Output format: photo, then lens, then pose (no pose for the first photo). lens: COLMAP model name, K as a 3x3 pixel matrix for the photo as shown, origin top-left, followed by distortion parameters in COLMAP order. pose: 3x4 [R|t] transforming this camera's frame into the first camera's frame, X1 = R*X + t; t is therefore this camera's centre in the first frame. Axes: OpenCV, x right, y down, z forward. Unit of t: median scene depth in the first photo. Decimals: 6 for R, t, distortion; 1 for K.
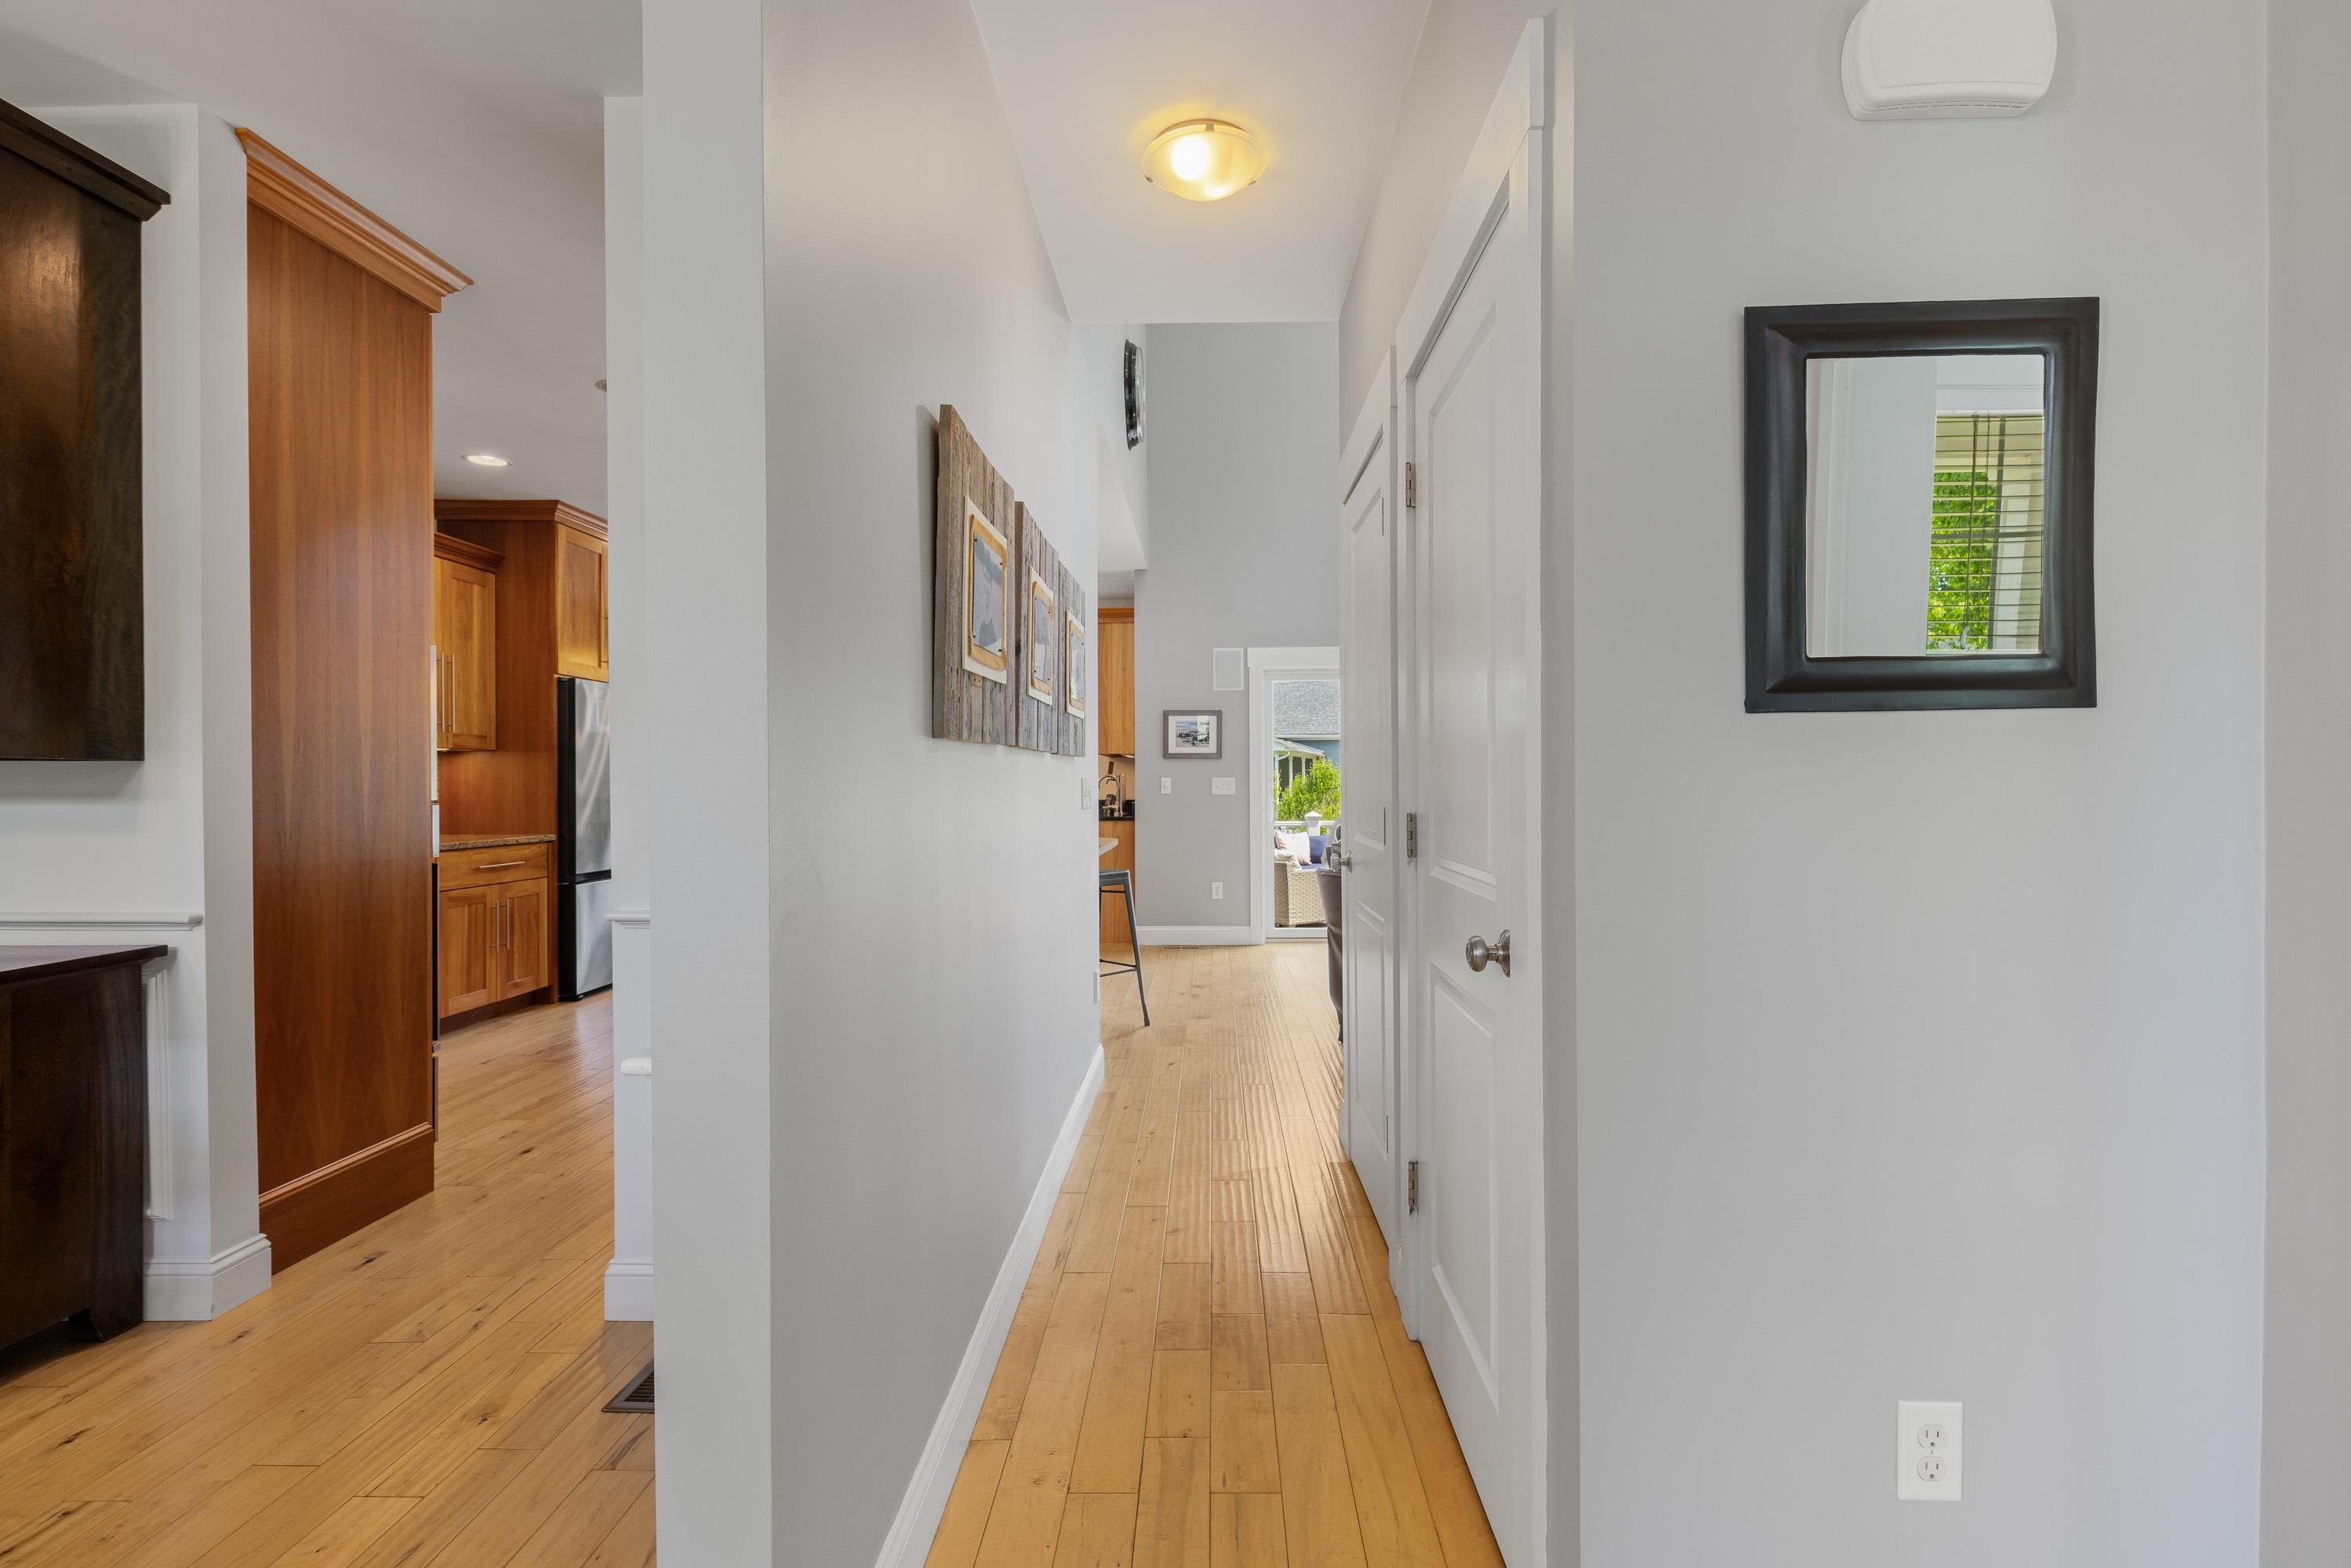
lens RADIAL K [[1058.6, 0, 1174.6], [0, 1058.6, 785.7], [0, 0, 1]] dist [0.007325, -0.001188]
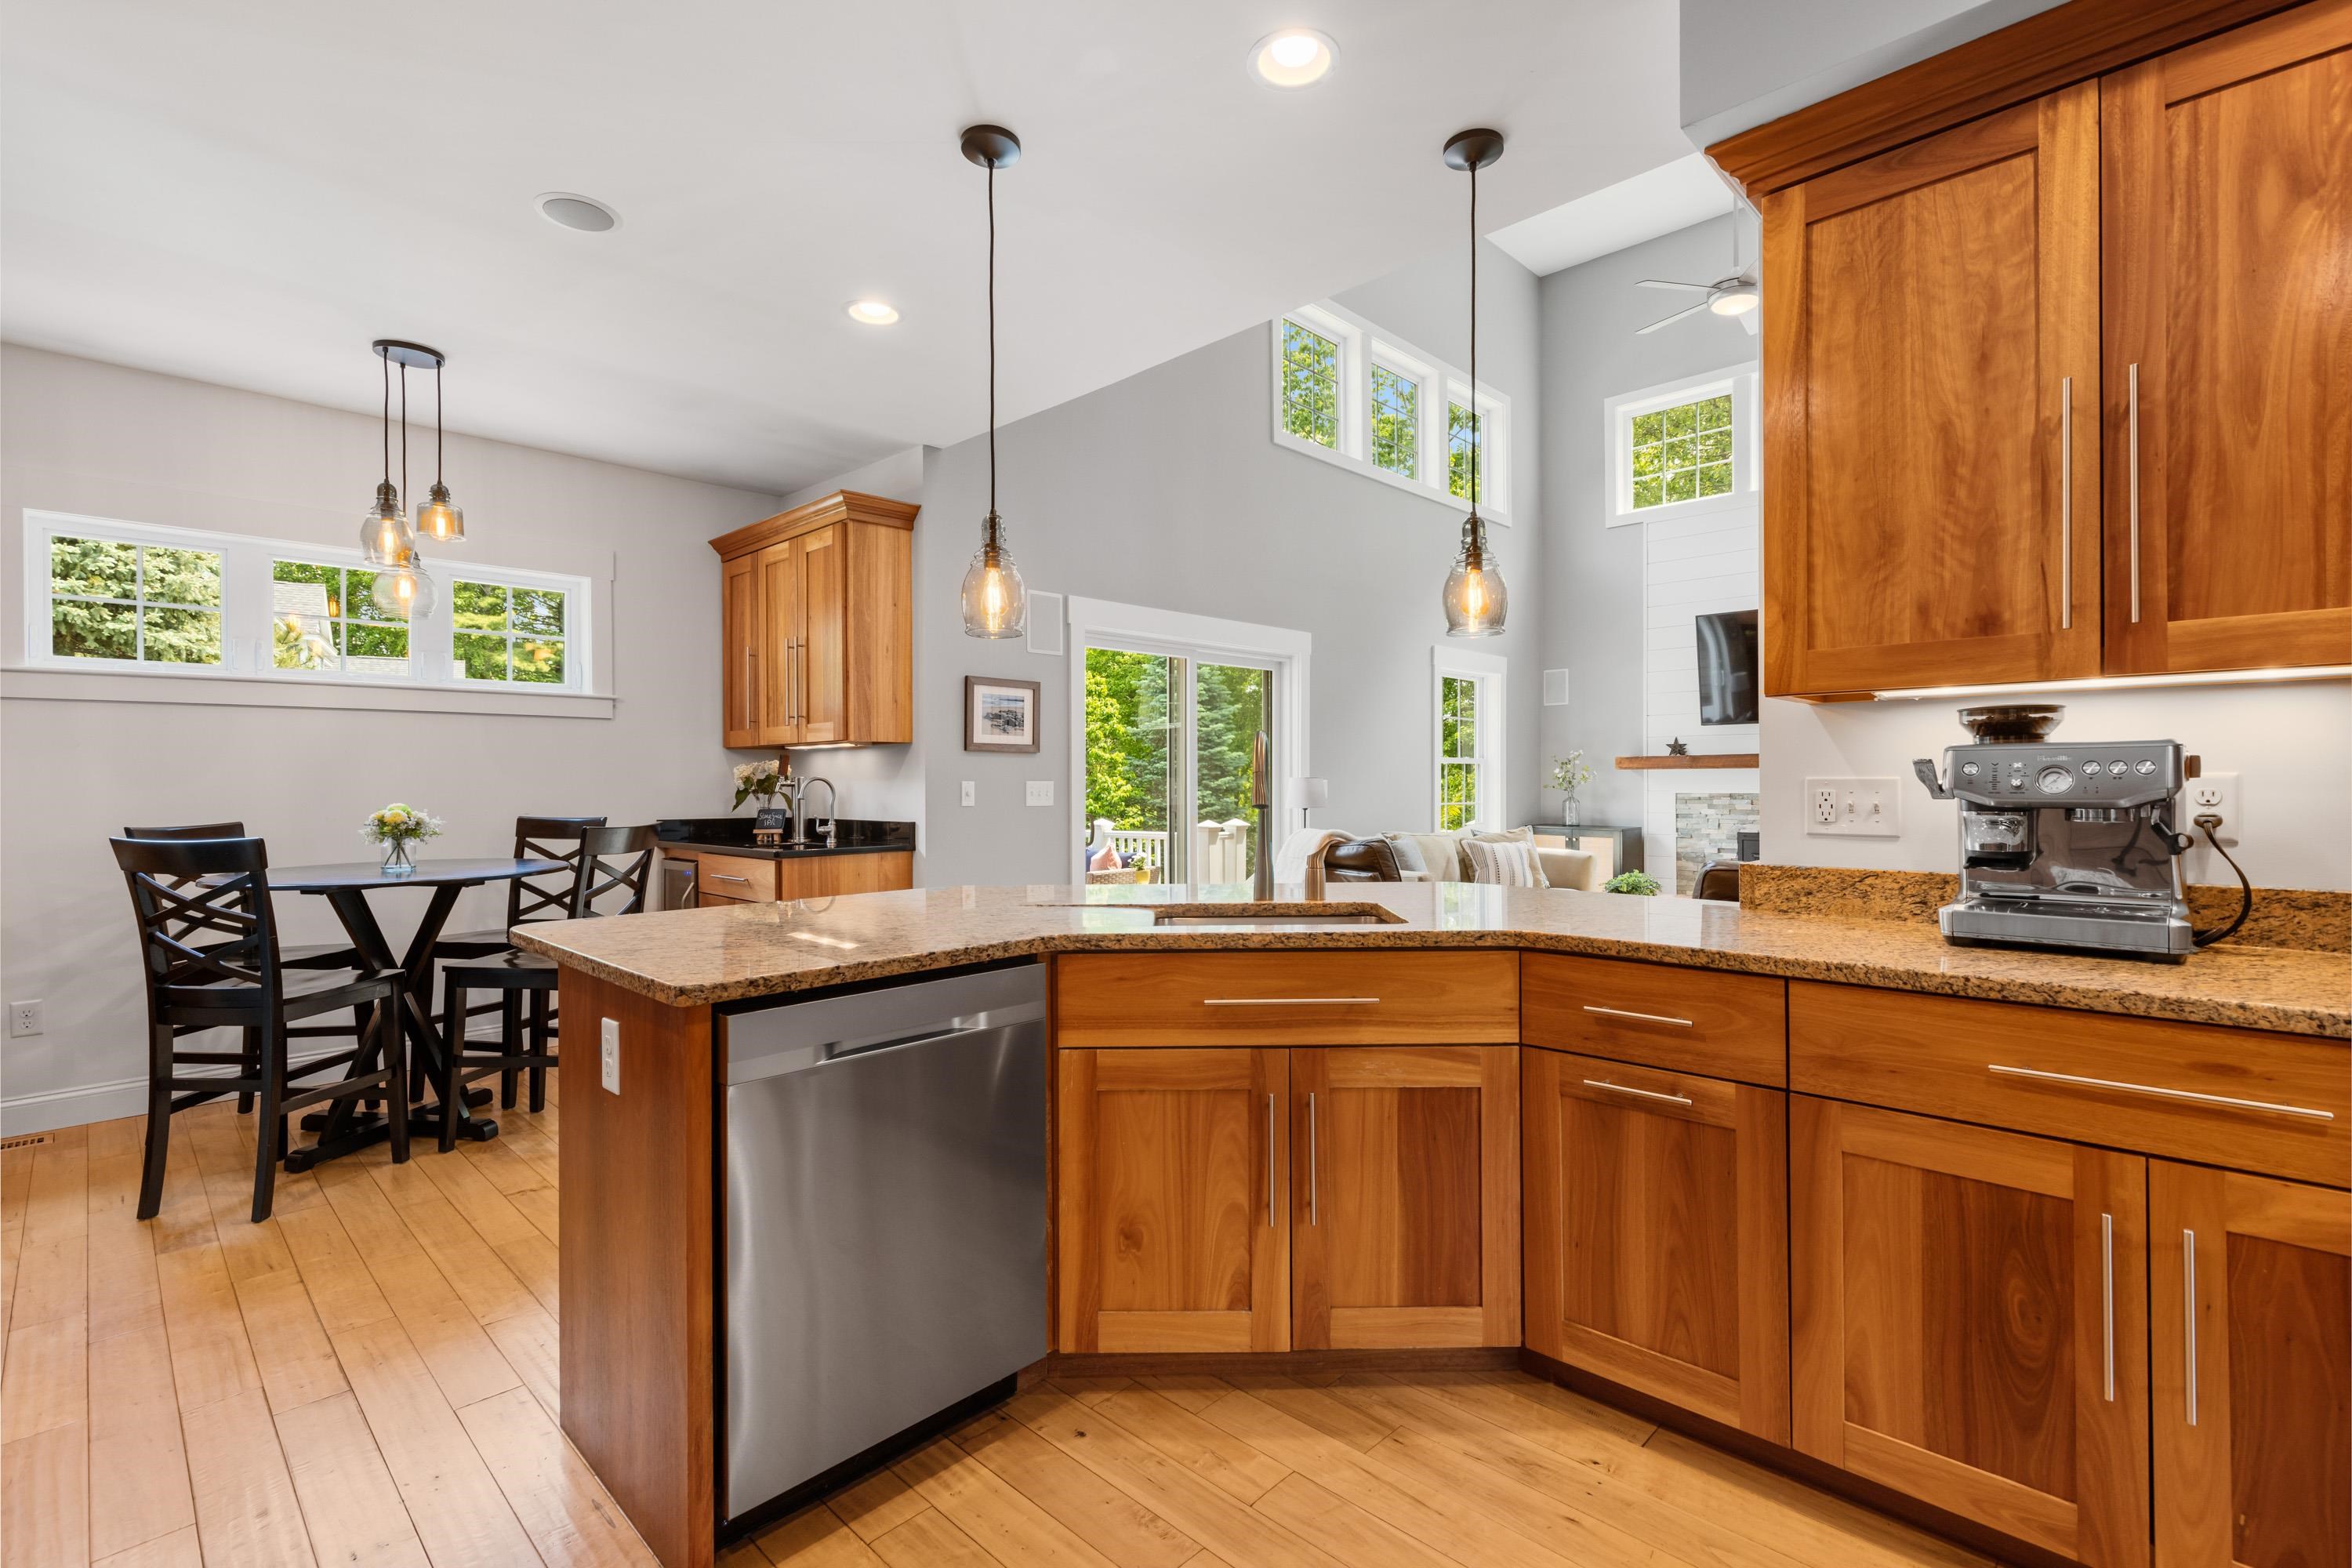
lens RADIAL K [[1059.2, 0, 1186.4], [0, 1059.2, 782.8], [0, 0, 1]] dist [0.007325, -0.001188]
pose [[0.673347, -0.000061, 0.739327, -0.530911], [0.006650, 0.999960, -0.005974, -0.002257], [-0.739297, 0.008939, 0.673321, 0.633450]]
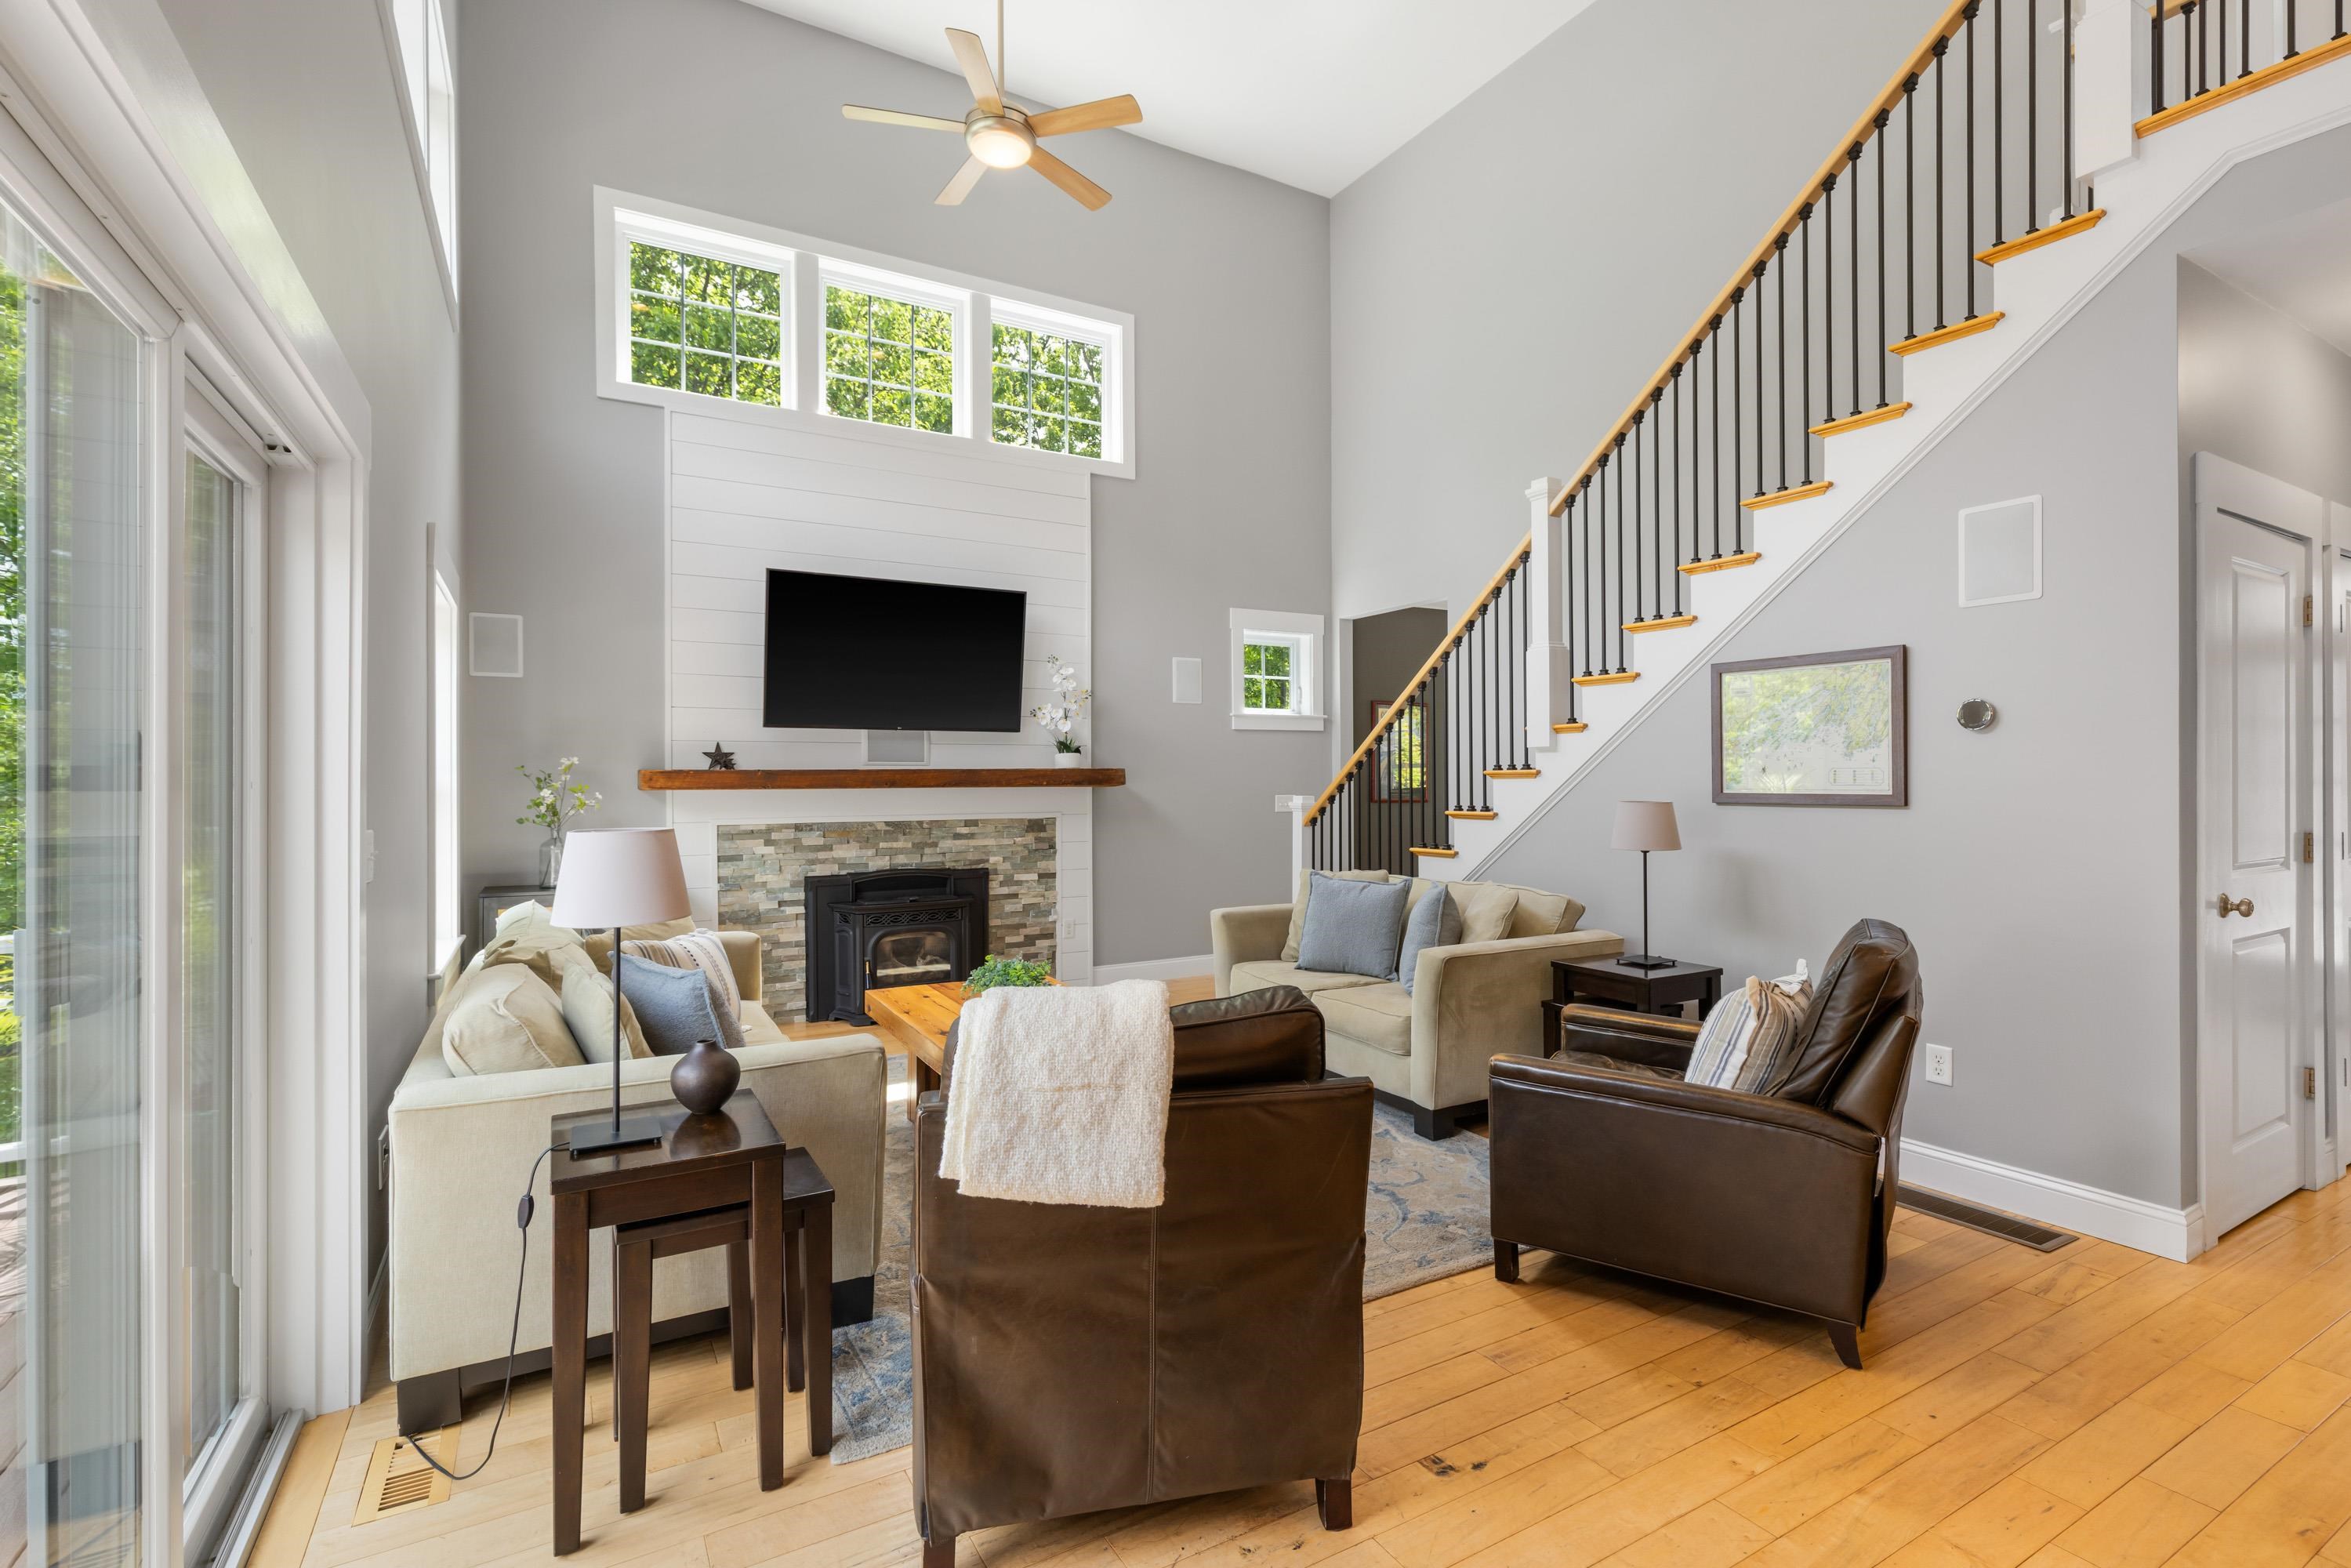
lens RADIAL K [[1084.1, 0, 1185.9], [0, 1084.1, 782.8], [0, 0, 1]] dist [0.002638, -0.000325]
pose [[-0.529010, 0.007013, 0.848586, -0.088193], [0.014451, 0.999895, 0.000745, -0.025792], [-0.848492, 0.012658, -0.529056, 1.274259]]
